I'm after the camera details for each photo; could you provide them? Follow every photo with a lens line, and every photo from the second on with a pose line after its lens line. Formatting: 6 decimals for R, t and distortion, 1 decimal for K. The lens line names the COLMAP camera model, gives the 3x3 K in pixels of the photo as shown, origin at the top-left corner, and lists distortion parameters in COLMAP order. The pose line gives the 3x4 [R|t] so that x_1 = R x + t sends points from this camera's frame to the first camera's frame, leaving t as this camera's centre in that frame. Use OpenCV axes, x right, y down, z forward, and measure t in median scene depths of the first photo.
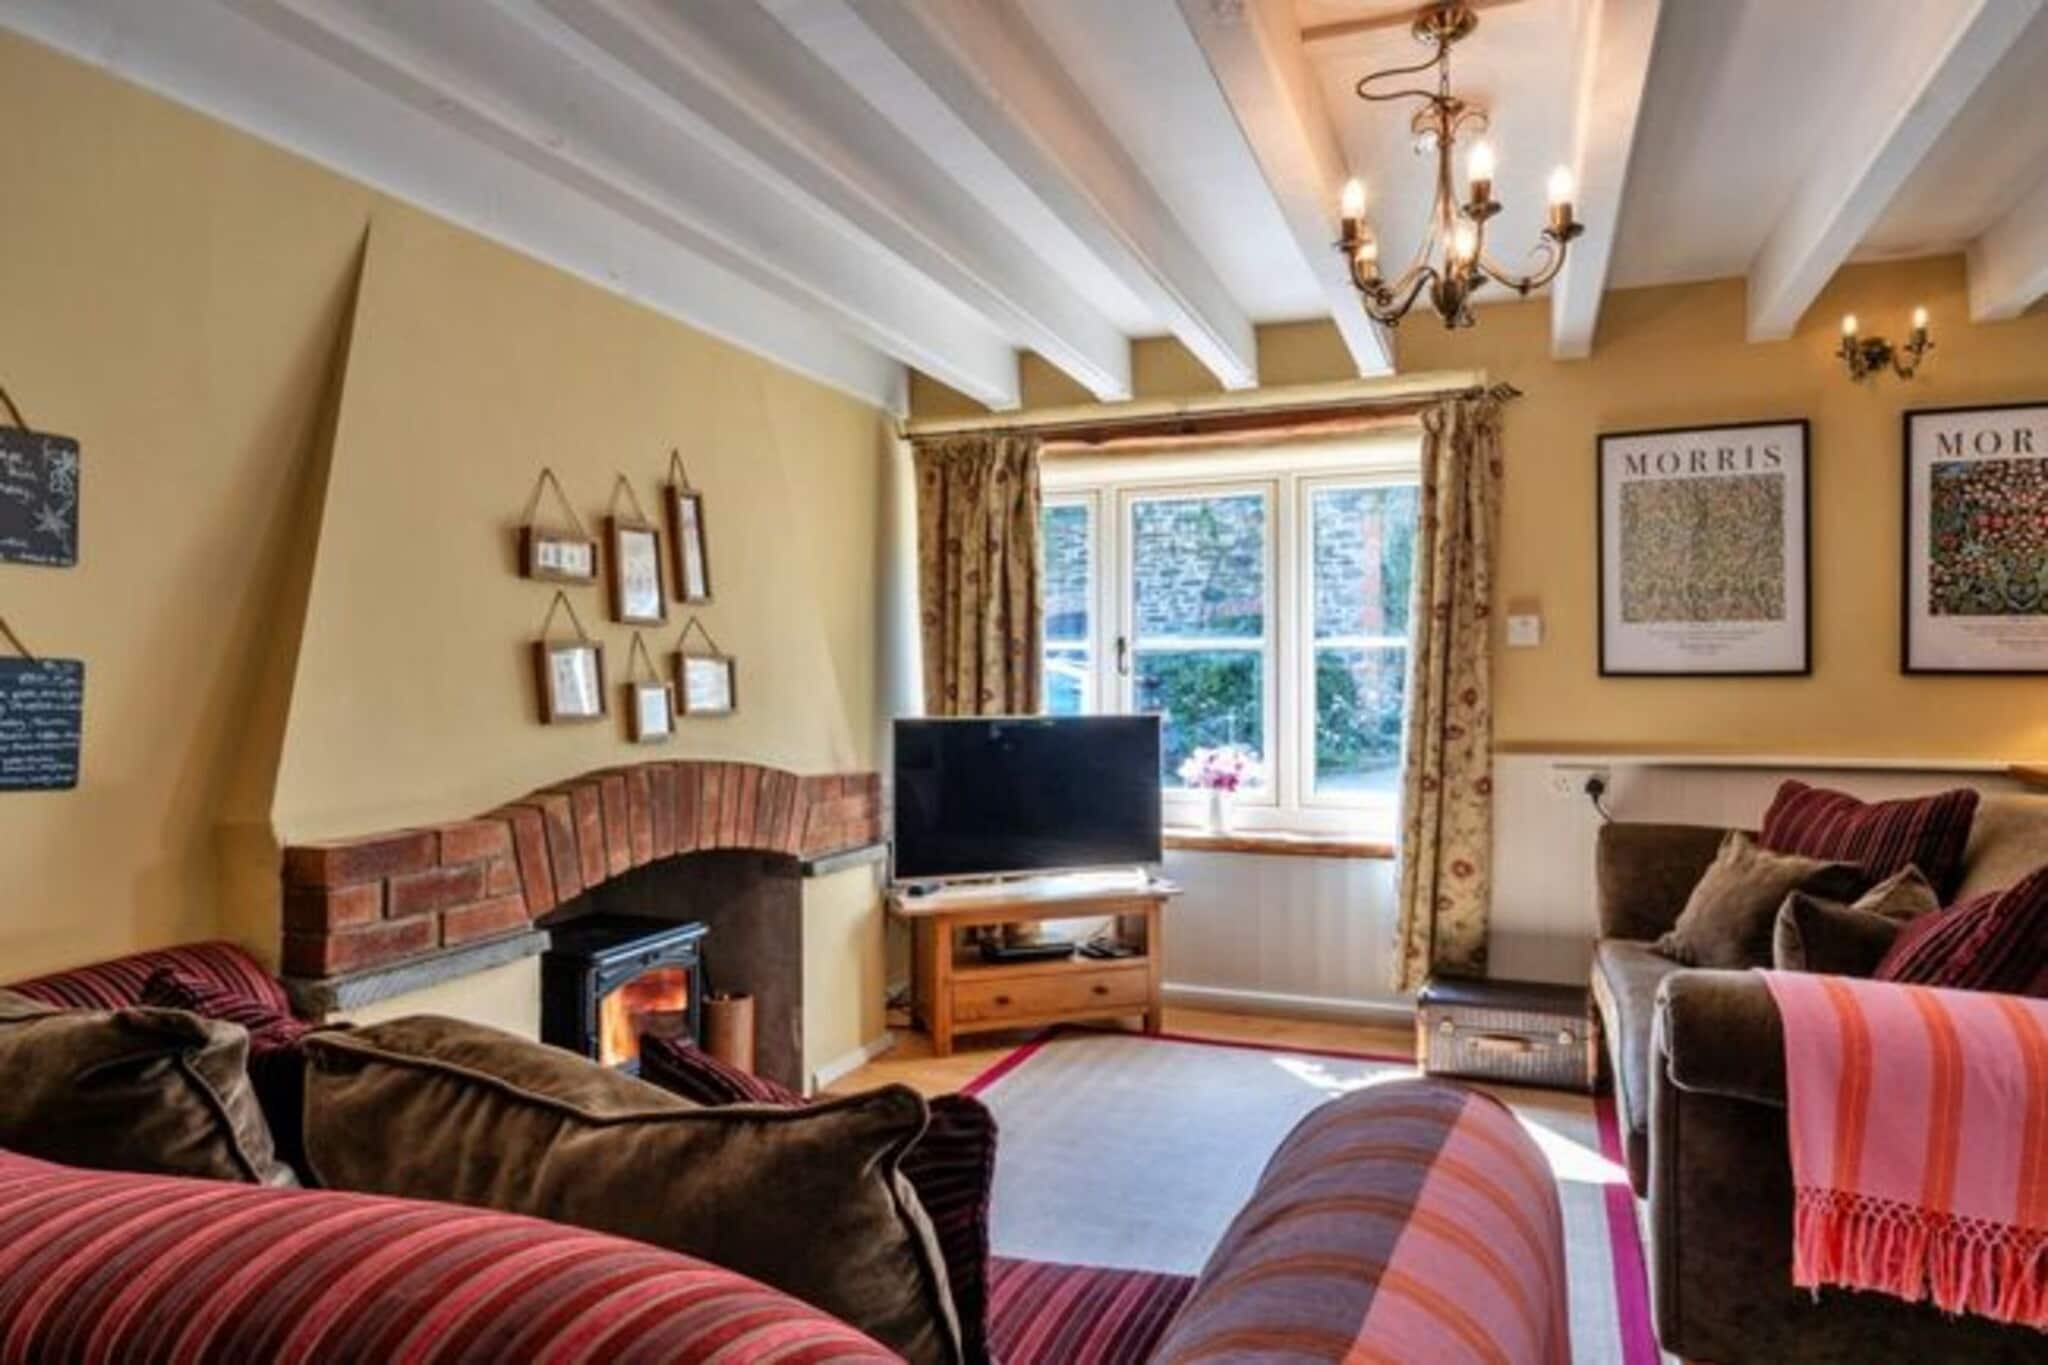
lens RADIAL K [[1189.8, 0, 1023.9], [0, 1189.8, 678.8], [0, 0, 1]] dist [0.002476, -0.000616]
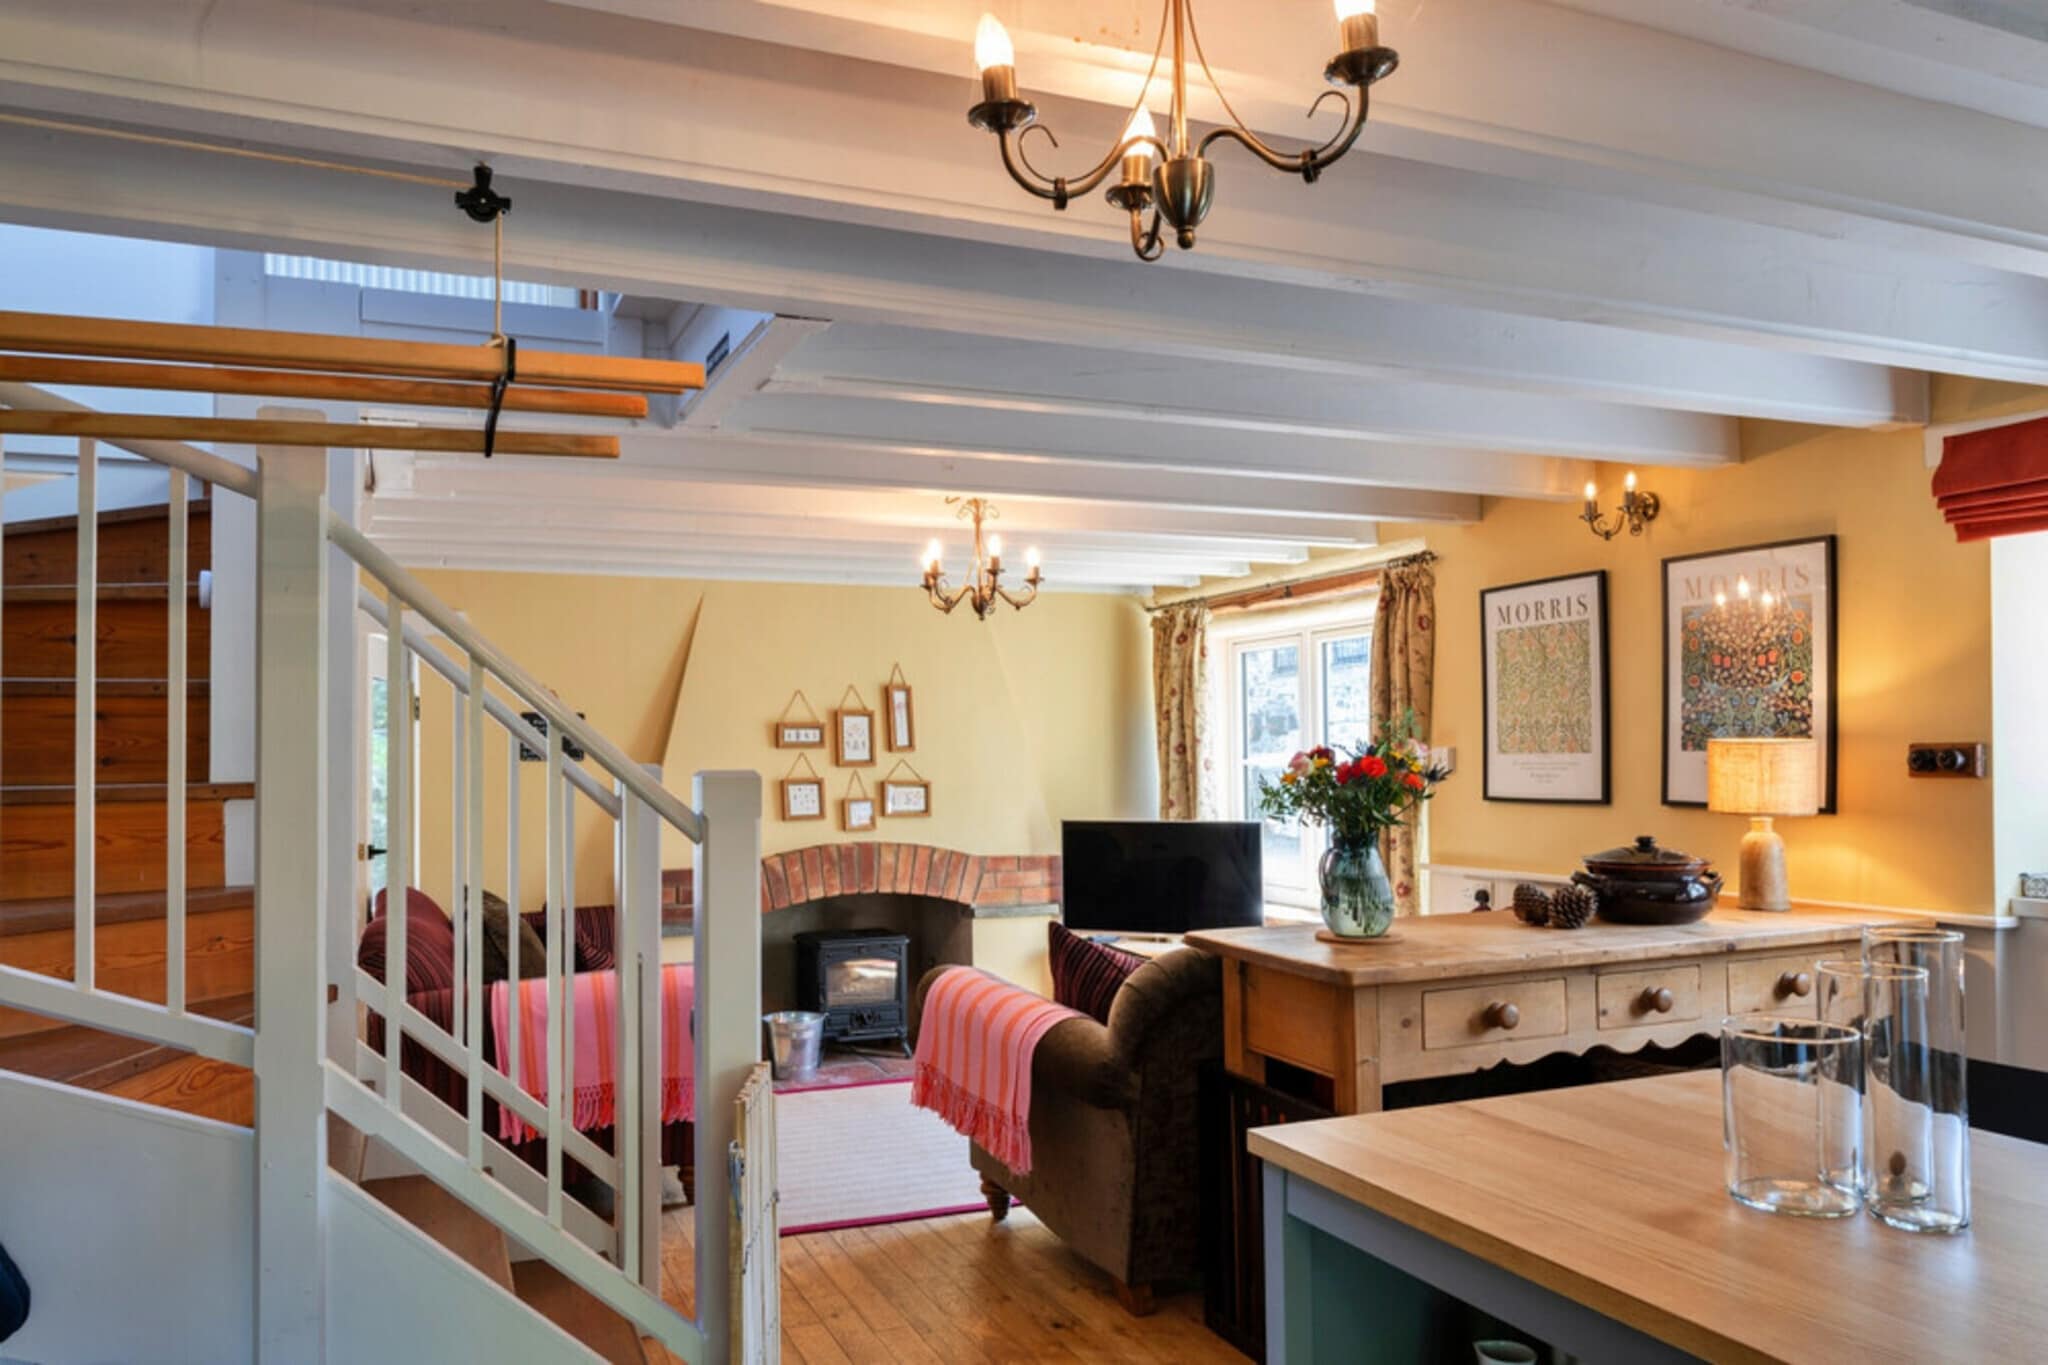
lens RADIAL K [[1468.2, 0, 1024.4], [0, 1468.2, 694.1], [0, 0, 1]] dist [0.001748, 0.000230]
pose [[0.688416, -0.034138, -0.724512, 1.341047], [0.012877, 0.999310, -0.034851, -0.067240], [0.725201, 0.014662, 0.688381, -0.332809]]
